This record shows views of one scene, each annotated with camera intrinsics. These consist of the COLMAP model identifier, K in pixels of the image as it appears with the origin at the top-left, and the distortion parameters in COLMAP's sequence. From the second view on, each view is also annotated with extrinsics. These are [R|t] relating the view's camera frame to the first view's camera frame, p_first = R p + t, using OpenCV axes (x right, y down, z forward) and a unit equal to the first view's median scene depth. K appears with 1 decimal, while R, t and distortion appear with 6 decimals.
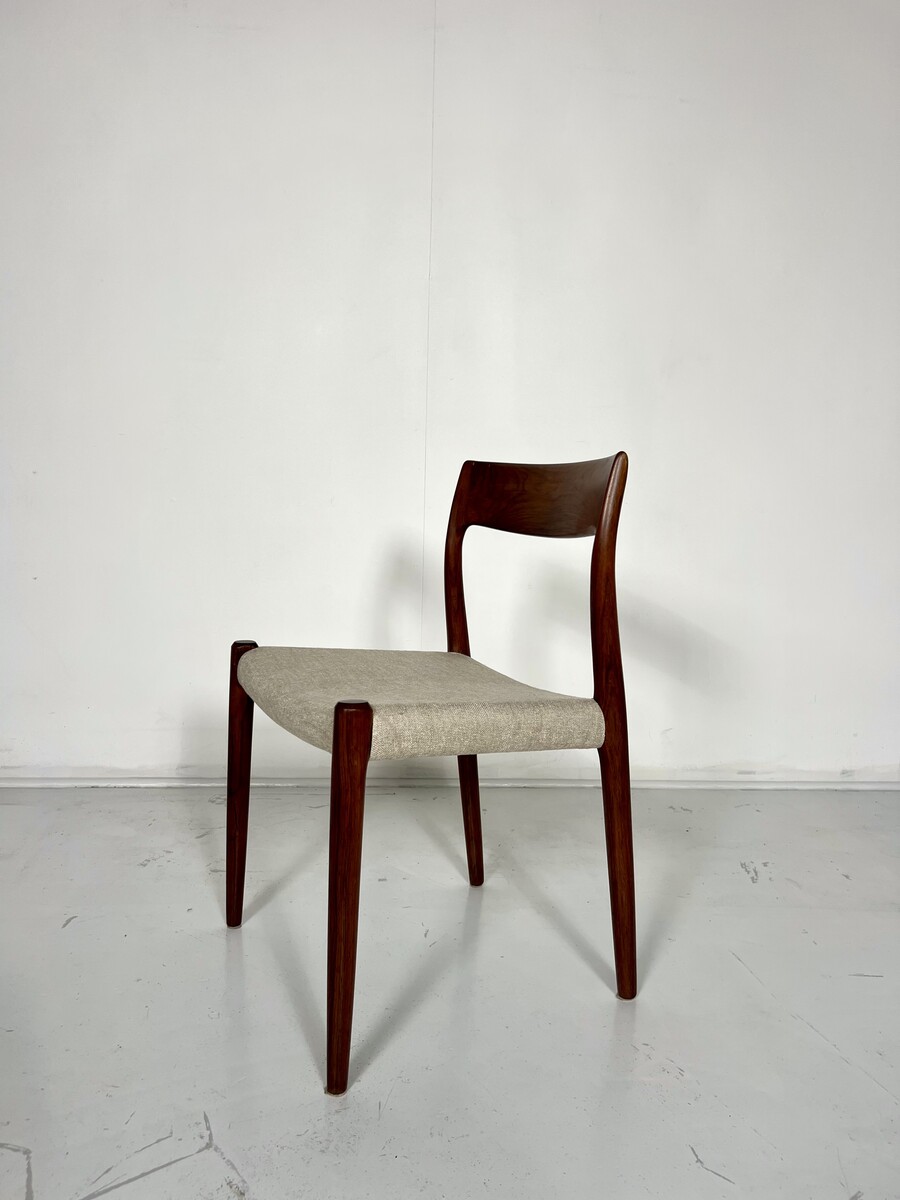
lens RADIAL K [[908.6, 0, 450.0], [0, 908.6, 600.0], [0, 0, 1]] dist [0.082958, -0.098849]
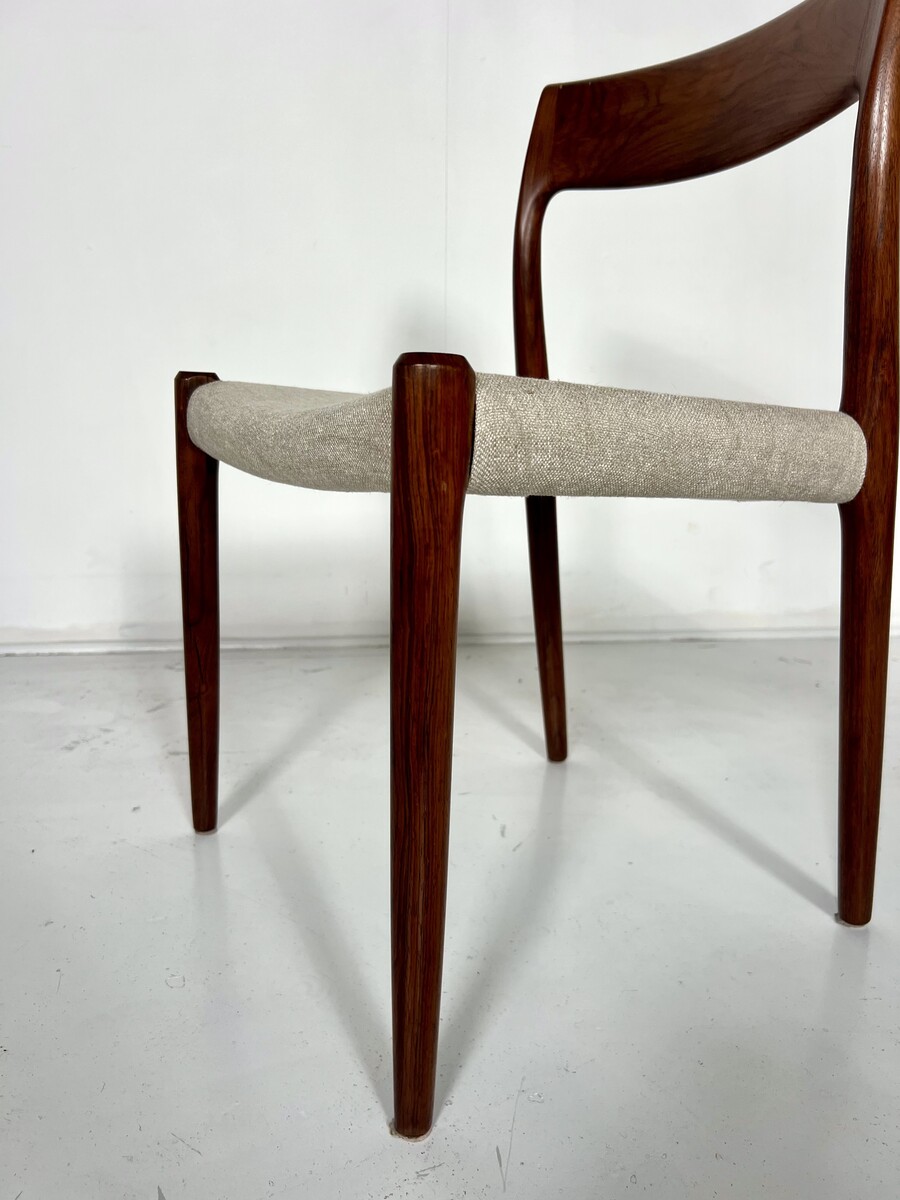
lens RADIAL K [[908.6, 0, 450.0], [0, 908.6, 600.0], [0, 0, 1]] dist [0.082958, -0.098849]
pose [[0.999063, -0.025834, 0.034726, -0.084475], [0.022009, 0.994087, 0.106333, 0.133609], [-0.037267, -0.105469, 0.993724, 0.383287]]
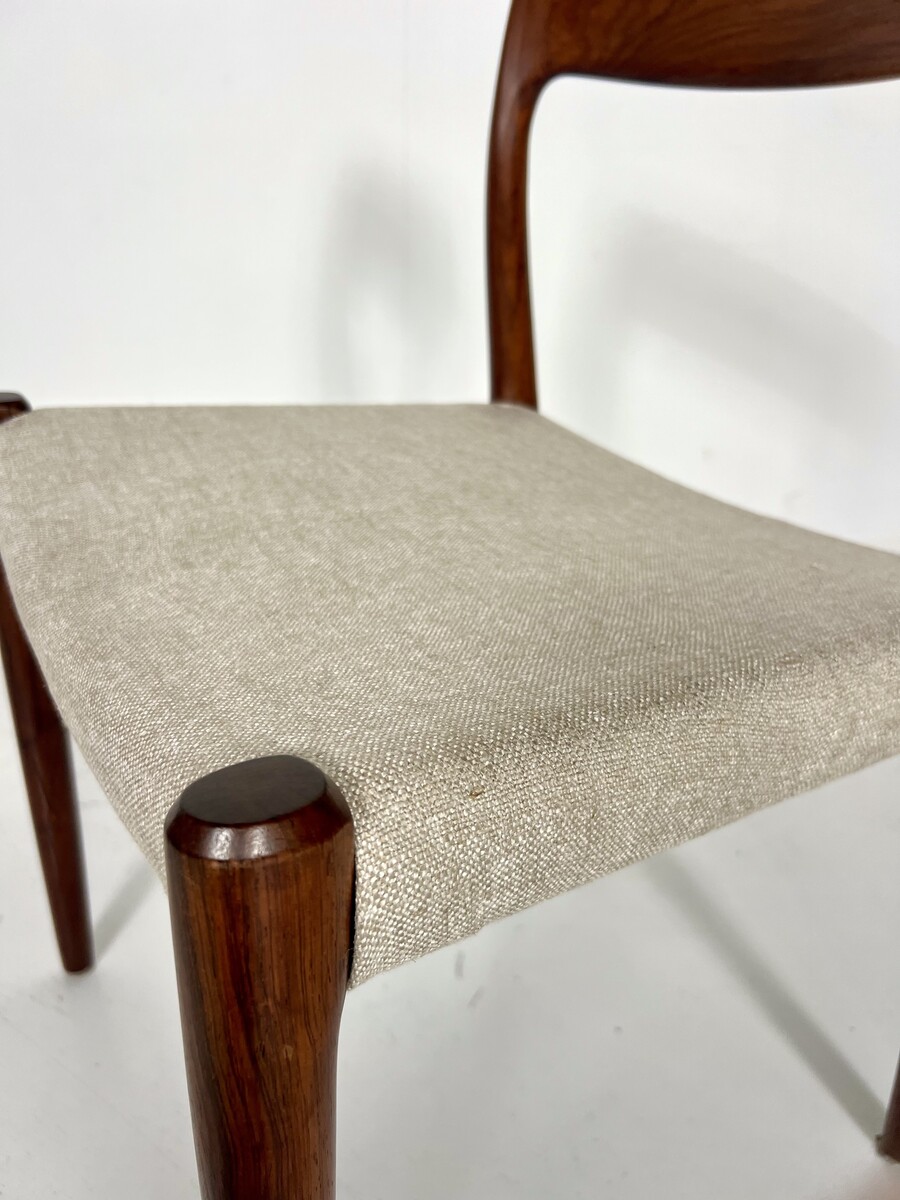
lens RADIAL K [[927.6, 0, 450.0], [0, 927.6, 600.0], [0, 0, 1]] dist [0.060074, -0.106076]
pose [[0.998583, -0.025087, 0.046933, -0.051708], [0.008750, 0.947314, 0.320188, 0.002428], [-0.052493, -0.319323, 0.946191, 0.586734]]
